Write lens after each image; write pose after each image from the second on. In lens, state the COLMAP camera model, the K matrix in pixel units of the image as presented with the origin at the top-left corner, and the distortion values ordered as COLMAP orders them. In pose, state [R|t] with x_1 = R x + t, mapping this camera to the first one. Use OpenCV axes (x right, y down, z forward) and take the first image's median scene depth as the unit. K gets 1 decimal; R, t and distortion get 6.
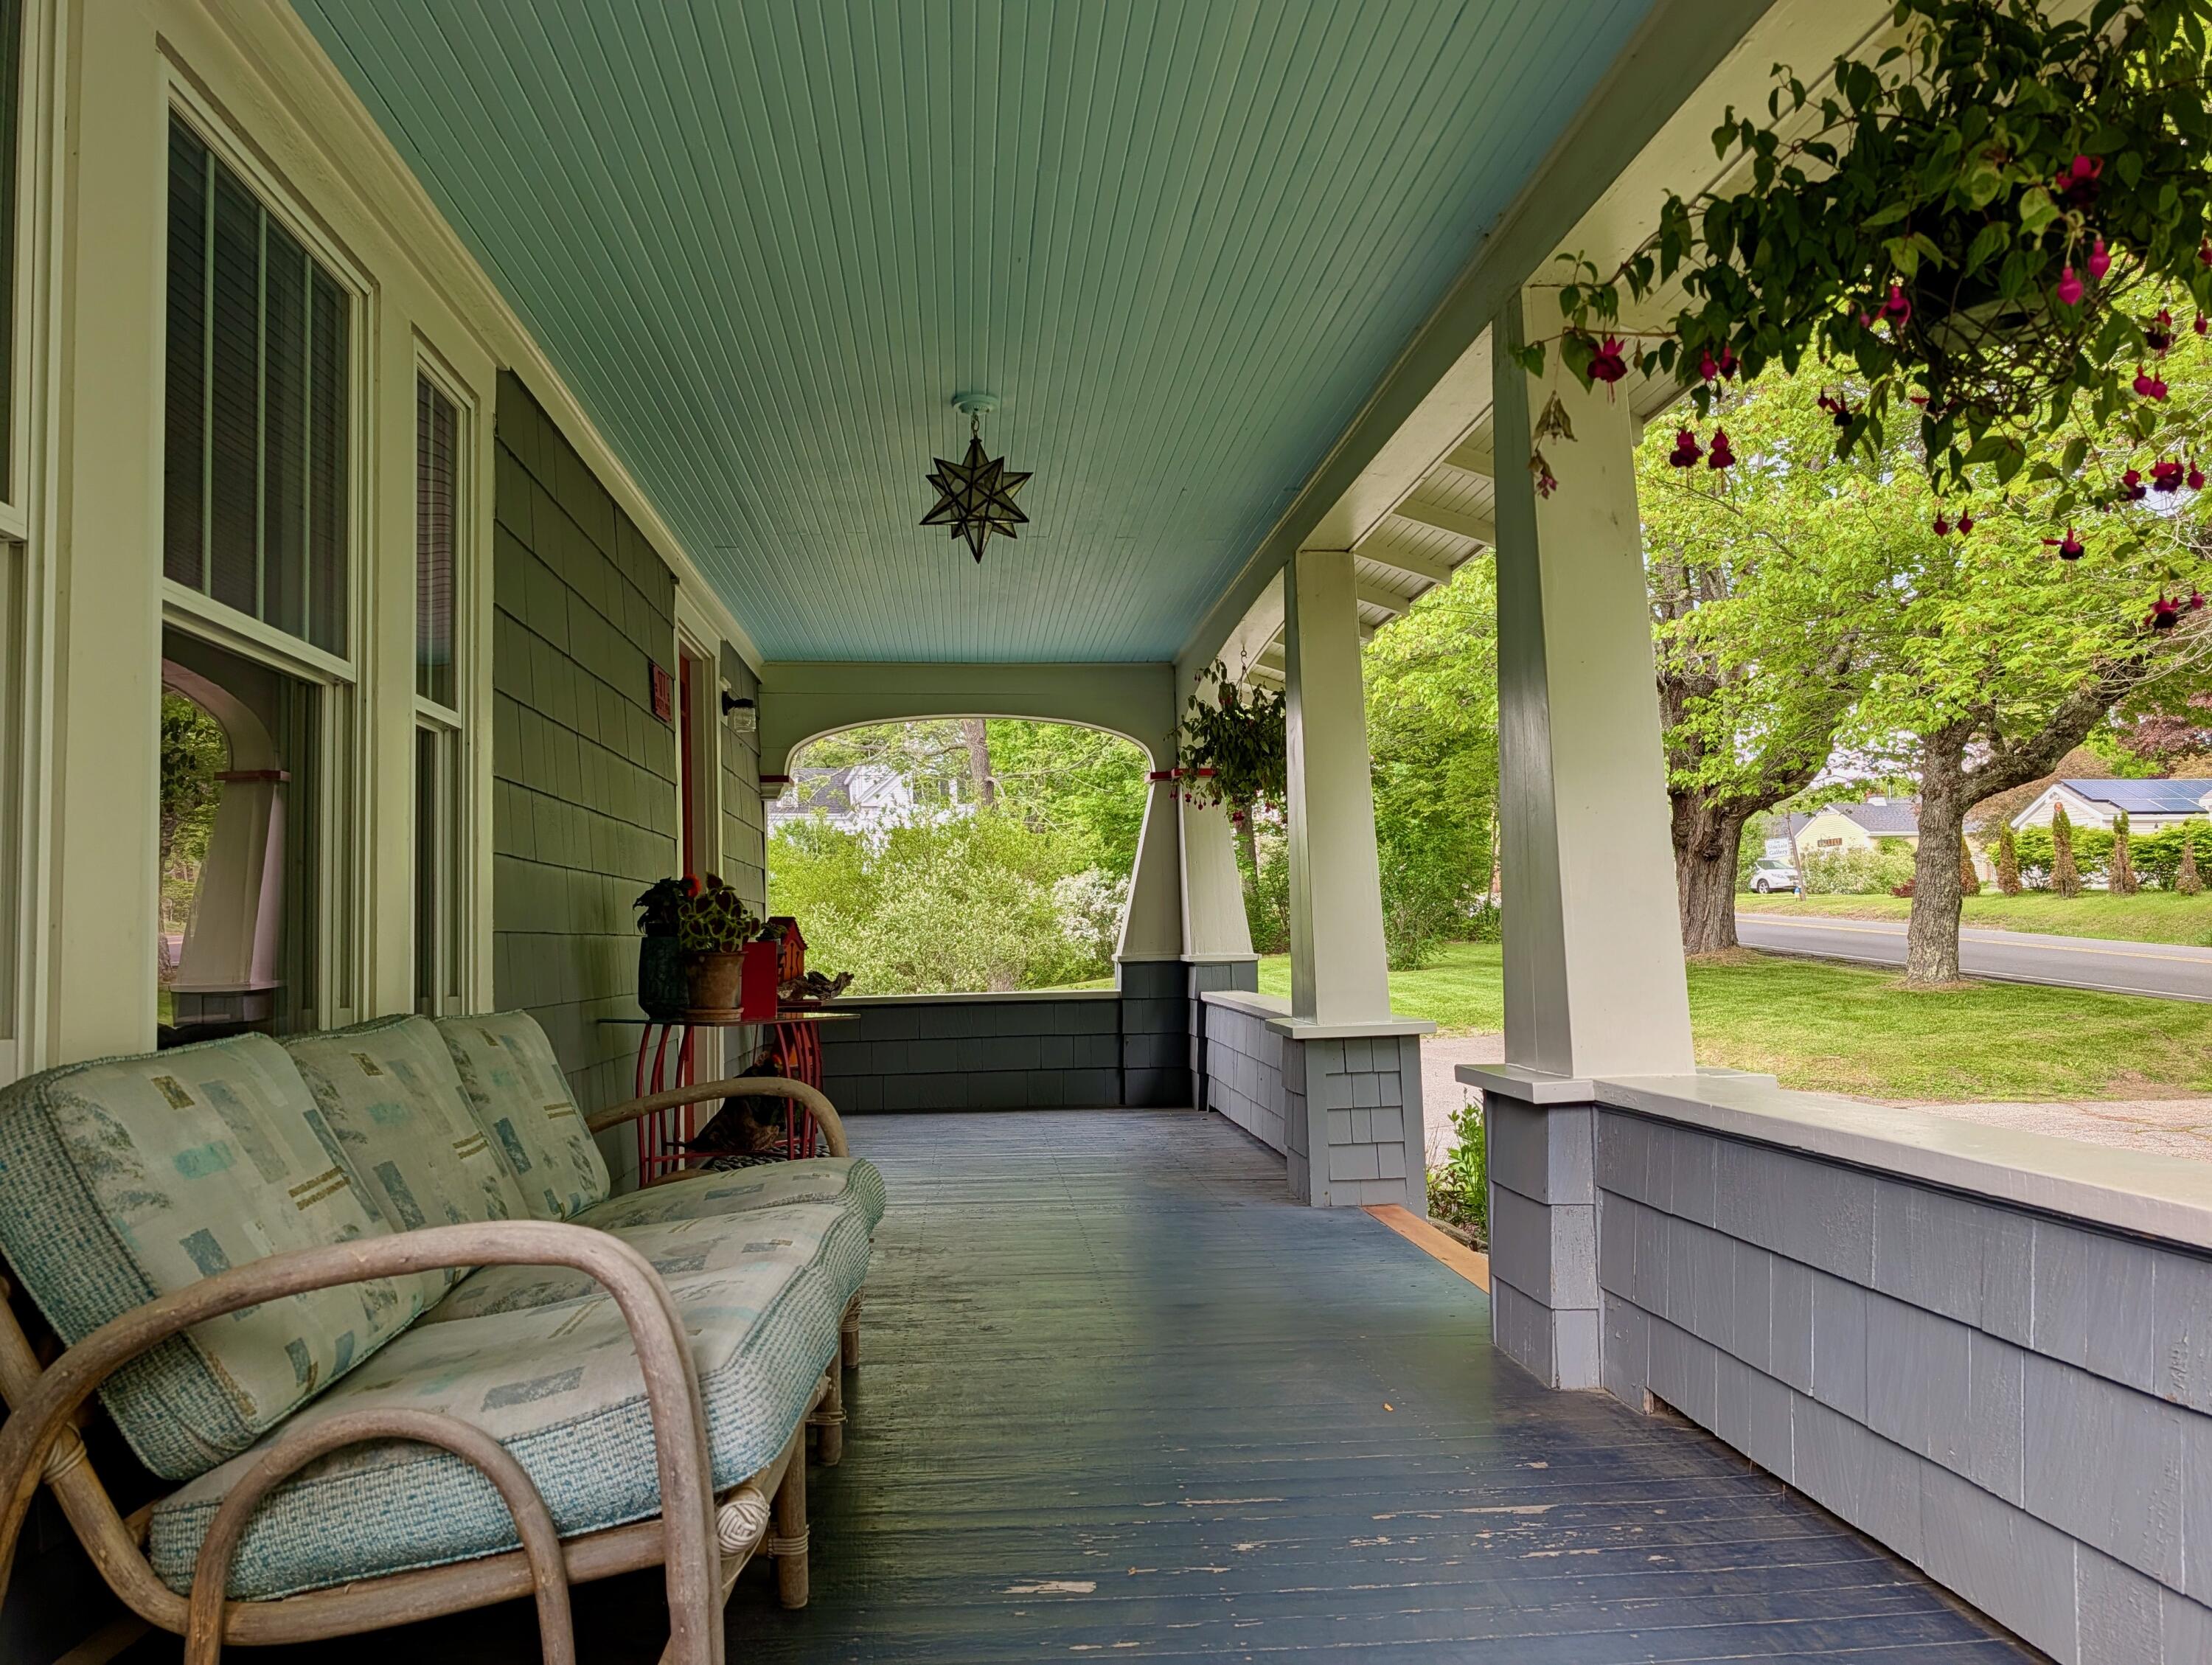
lens RADIAL K [[1560.4, 0, 1105.4], [0, 1560.4, 842.2], [0, 0, 1]] dist [-0.005118, -0.014526]
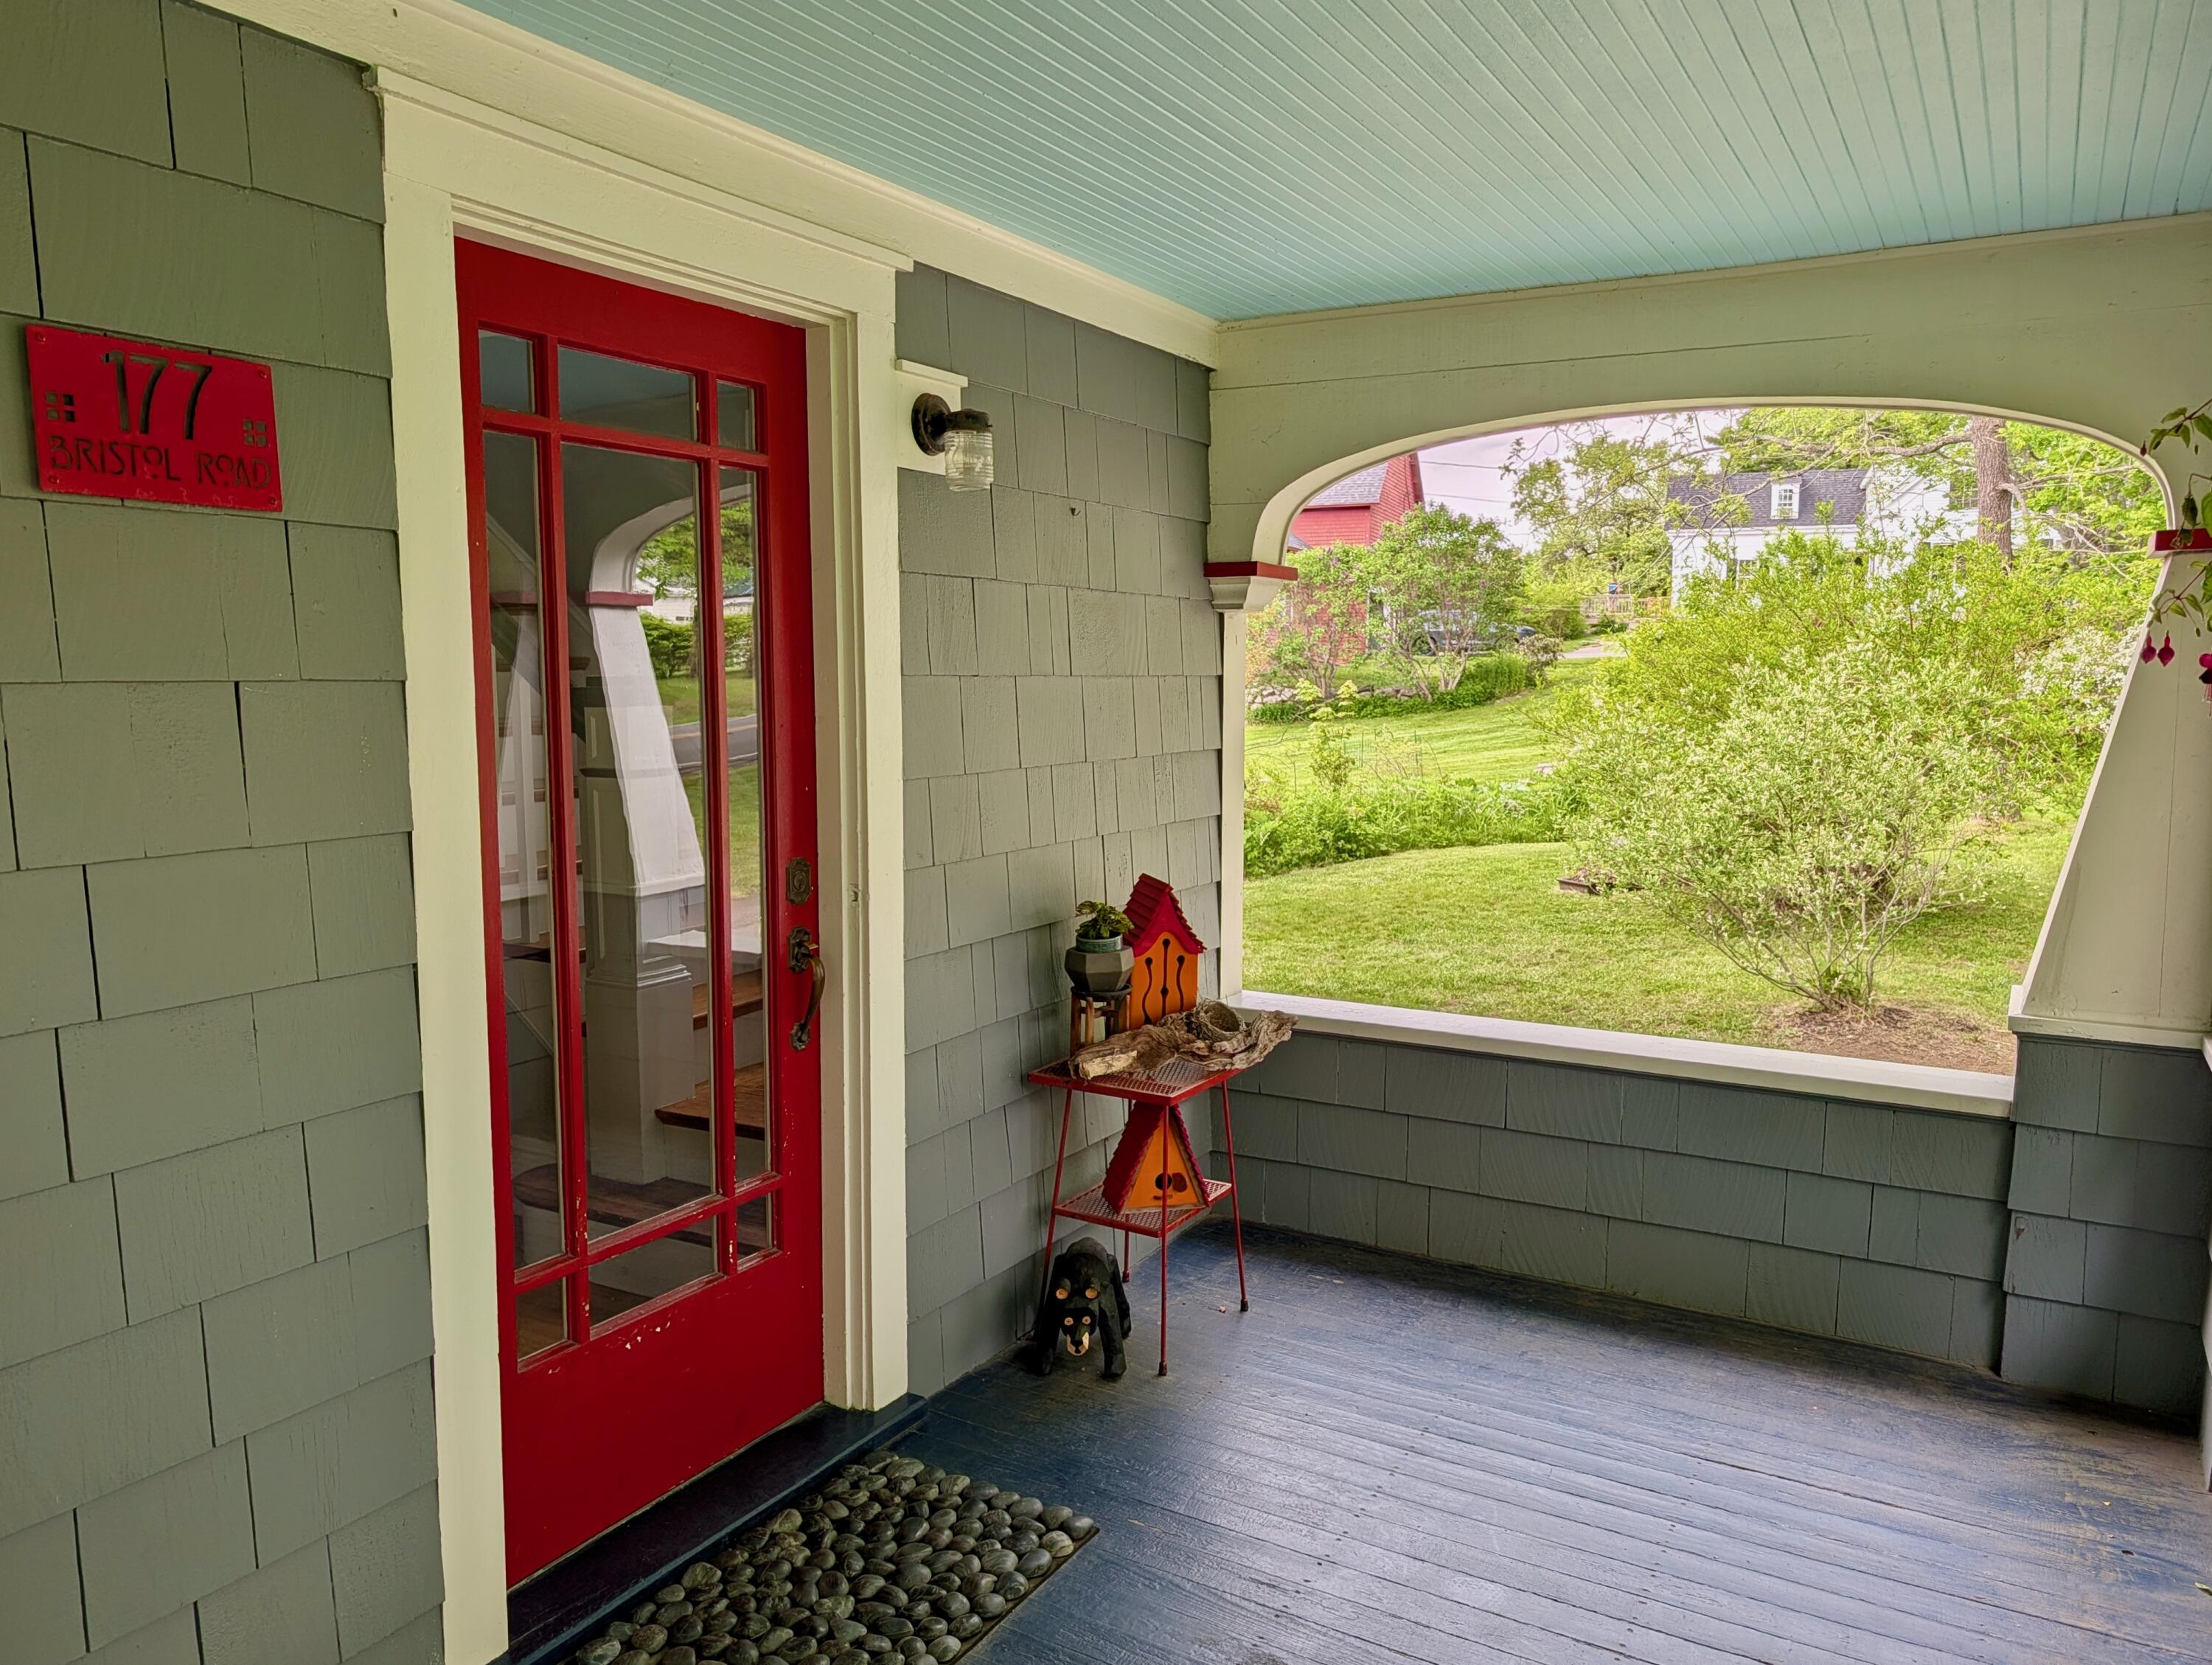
lens RADIAL K [[1560.4, 0, 1092.1], [0, 1560.4, 823.2], [0, 0, 1]] dist [-0.005118, -0.014526]
pose [[0.805930, 0.080577, -0.586502, 0.046865], [0.020104, 0.986398, 0.163143, -0.041914], [0.591670, -0.143273, 0.793347, 0.565205]]
